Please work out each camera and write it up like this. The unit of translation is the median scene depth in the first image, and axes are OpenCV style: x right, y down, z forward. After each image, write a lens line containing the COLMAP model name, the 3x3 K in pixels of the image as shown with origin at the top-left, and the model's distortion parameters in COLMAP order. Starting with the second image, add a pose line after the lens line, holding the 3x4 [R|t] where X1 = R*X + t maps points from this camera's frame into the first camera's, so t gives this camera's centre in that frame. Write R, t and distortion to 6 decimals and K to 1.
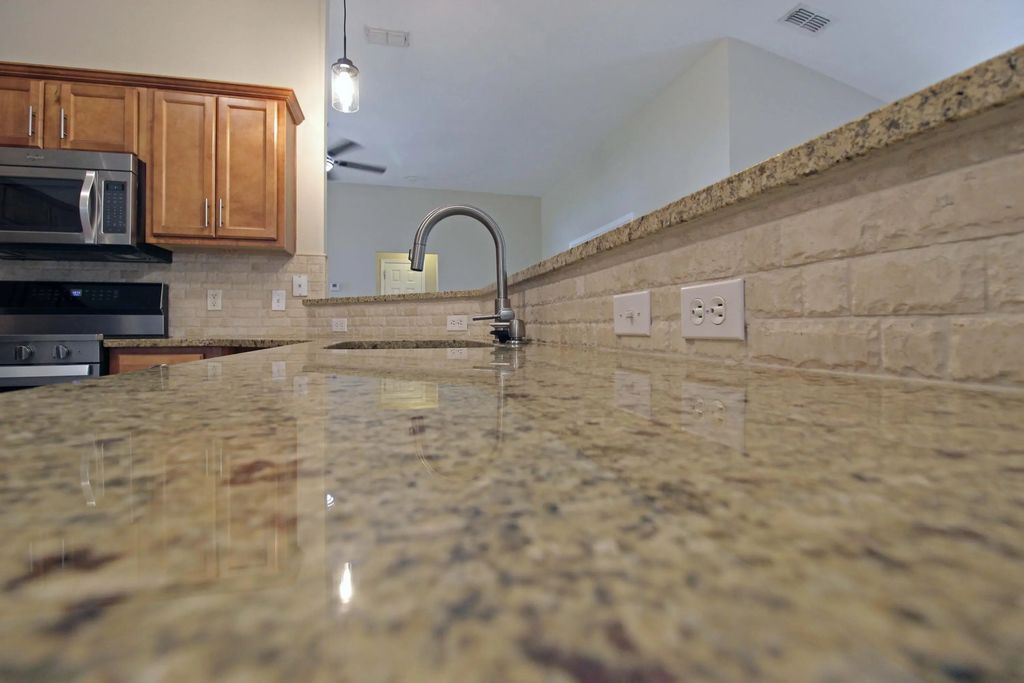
lens RADIAL K [[476.3, 0, 518.0], [0, 476.3, 326.5], [0, 0, 1]] dist [-0.000269, -0.013076]
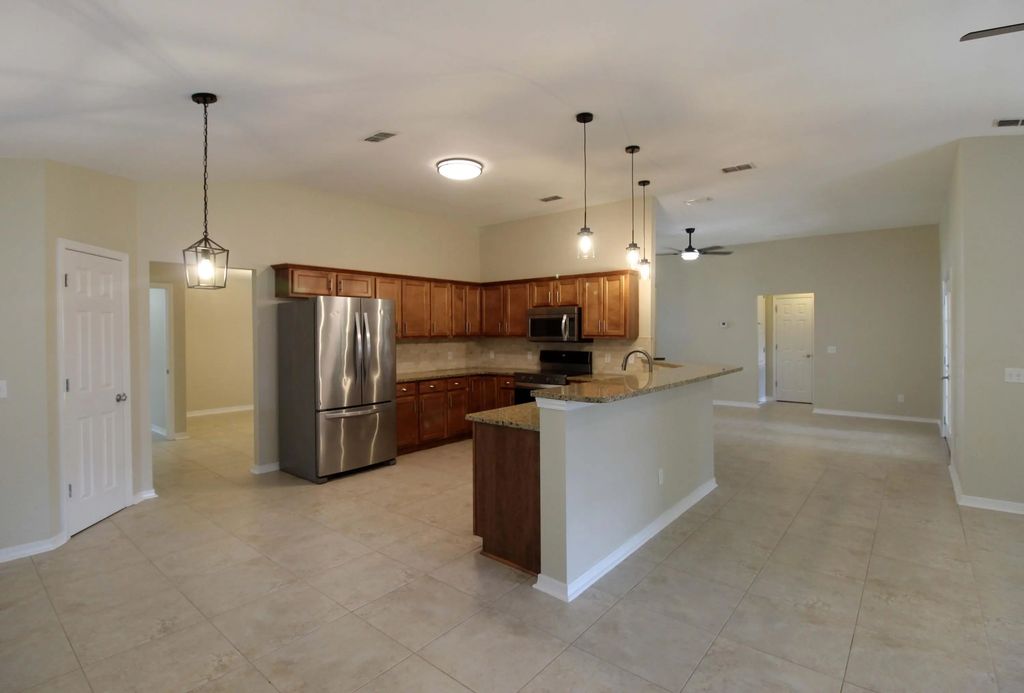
lens RADIAL K [[494.9, 0, 509.4], [0, 494.9, 330.1], [0, 0, 1]] dist [-0.013196, -0.001349]
pose [[0.583113, 0.000972, -0.812391, 1.163718], [0.004513, 0.999980, 0.004436, -0.231610], [0.812379, -0.006253, 0.583097, -0.886105]]
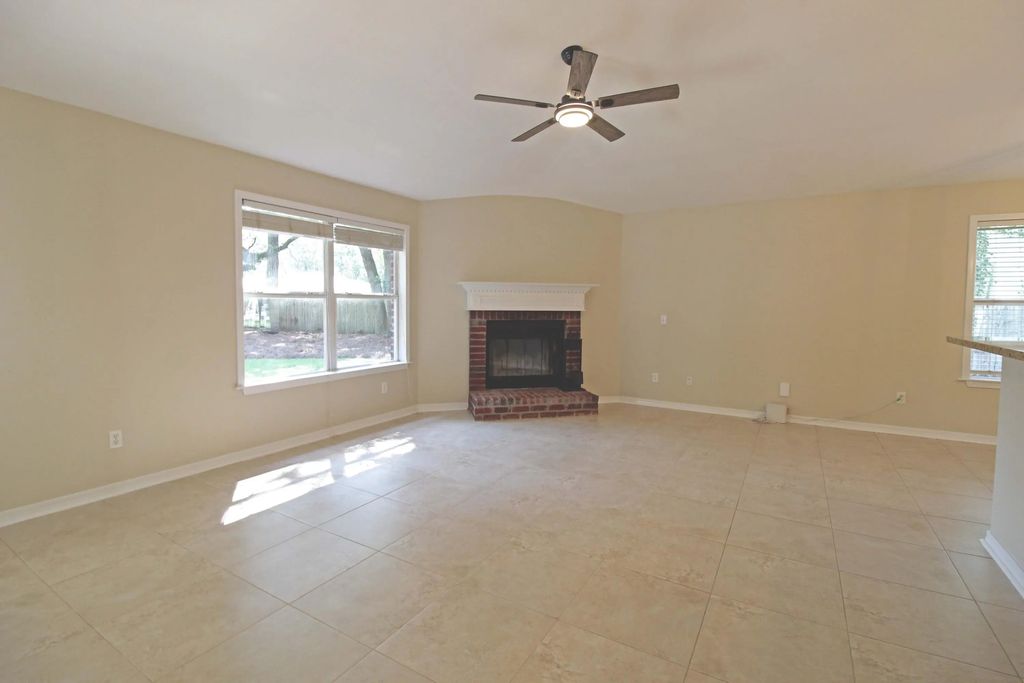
lens RADIAL K [[476.3, 0, 518.0], [0, 476.3, 326.5], [0, 0, 1]] dist [-0.000269, -0.013076]
pose [[-0.709188, -0.037726, 0.704009, 0.321053], [-0.011614, 0.999057, 0.041837, -0.129068], [-0.704924, 0.021494, -0.708957, 1.460997]]
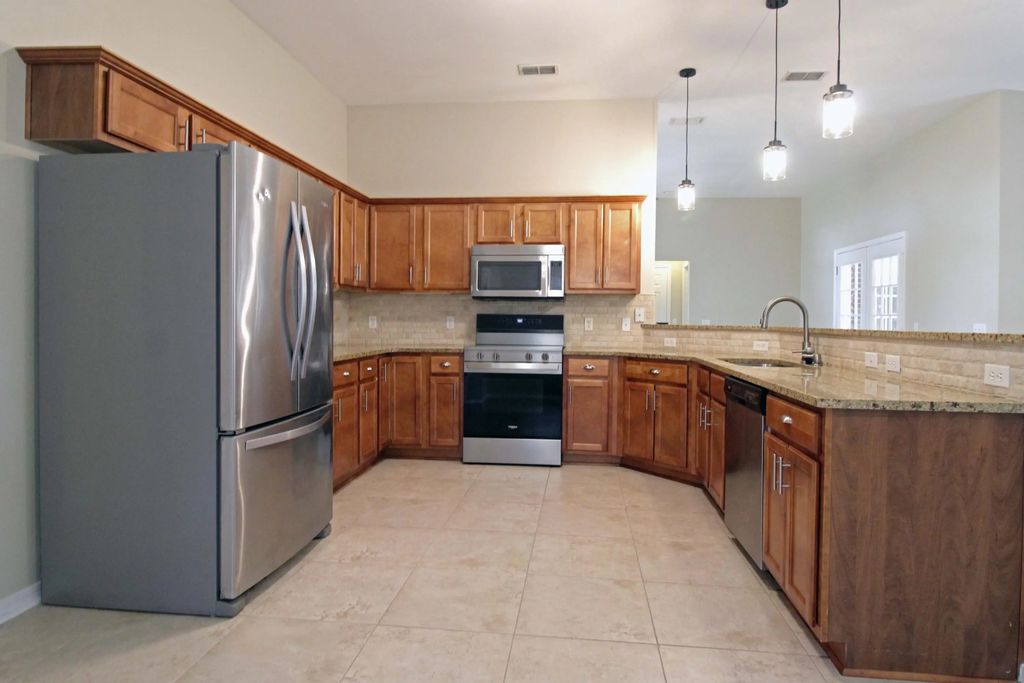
lens RADIAL K [[599.7, 0, 518.2], [0, 599.7, 324.1], [0, 0, 1]] dist [-0.005854, -0.001356]
pose [[0.934875, 0.017459, -0.354548, -0.166216], [-0.013599, 0.999818, 0.013378, -0.090236], [0.354717, -0.007685, 0.934942, -1.086043]]
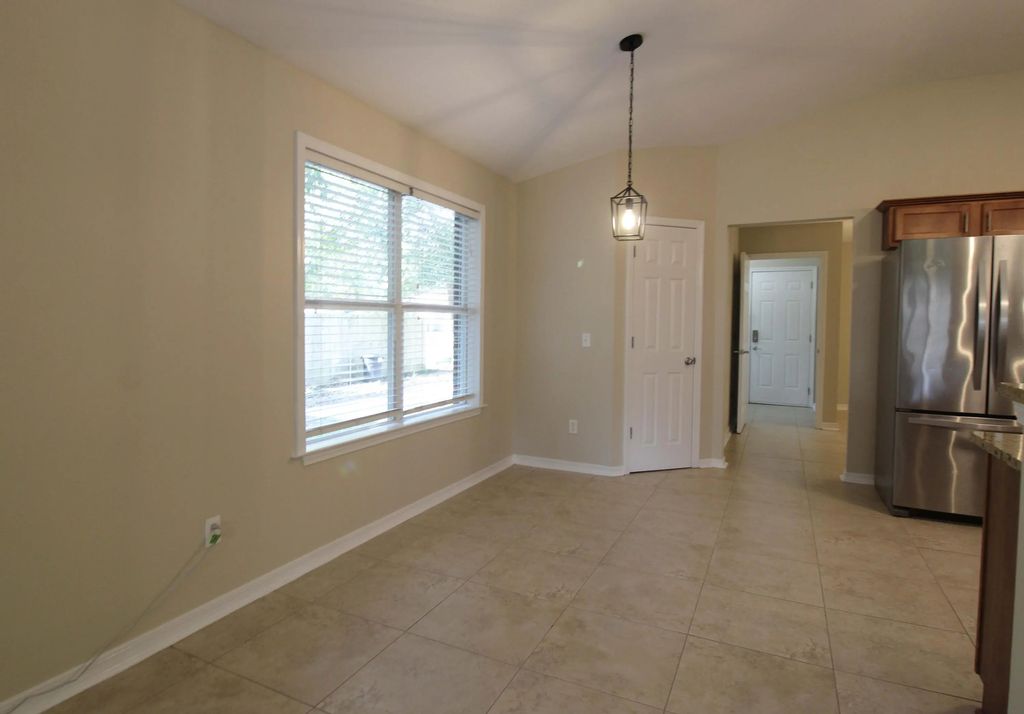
lens RADIAL K [[578.8, 0, 490.5], [0, 578.8, 340.9], [0, 0, 1]] dist [-0.000258, -0.000392]
pose [[-0.660092, 0.023645, -0.750813, 1.028729], [-0.007915, 0.999230, 0.038427, -0.140428], [0.751143, 0.031308, -0.659397, -0.132154]]
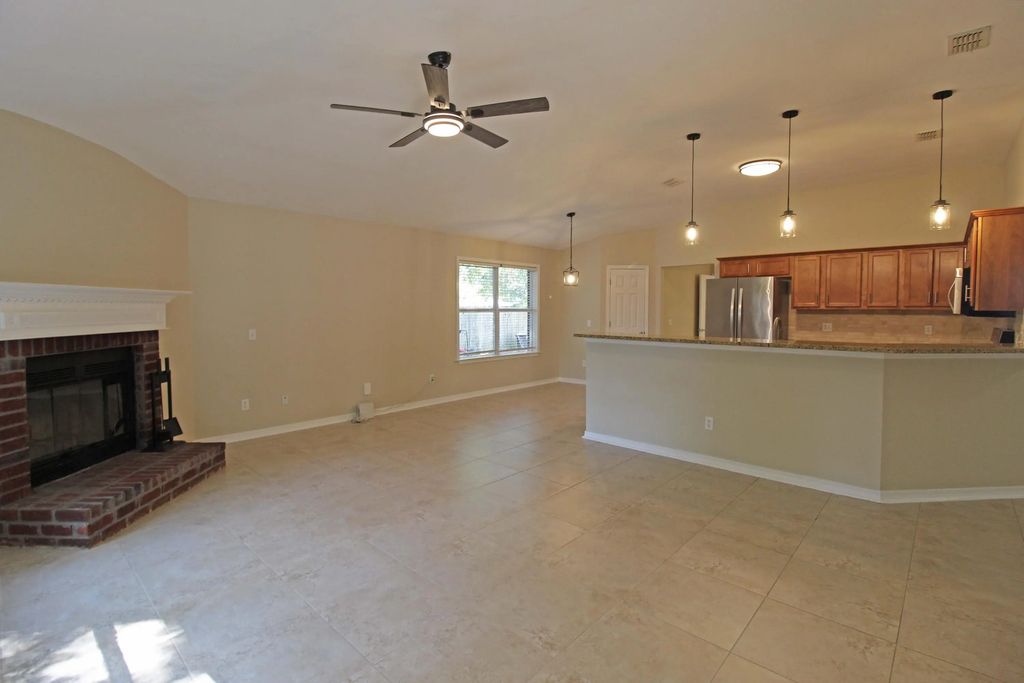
lens RADIAL K [[476.3, 0, 518.0], [0, 476.3, 326.5], [0, 0, 1]] dist [-0.000269, -0.013076]
pose [[-0.835317, 0.022901, -0.549291, 1.752763], [0.003291, 0.999322, 0.036660, -0.180020], [0.549758, 0.028815, -0.834827, 1.568359]]
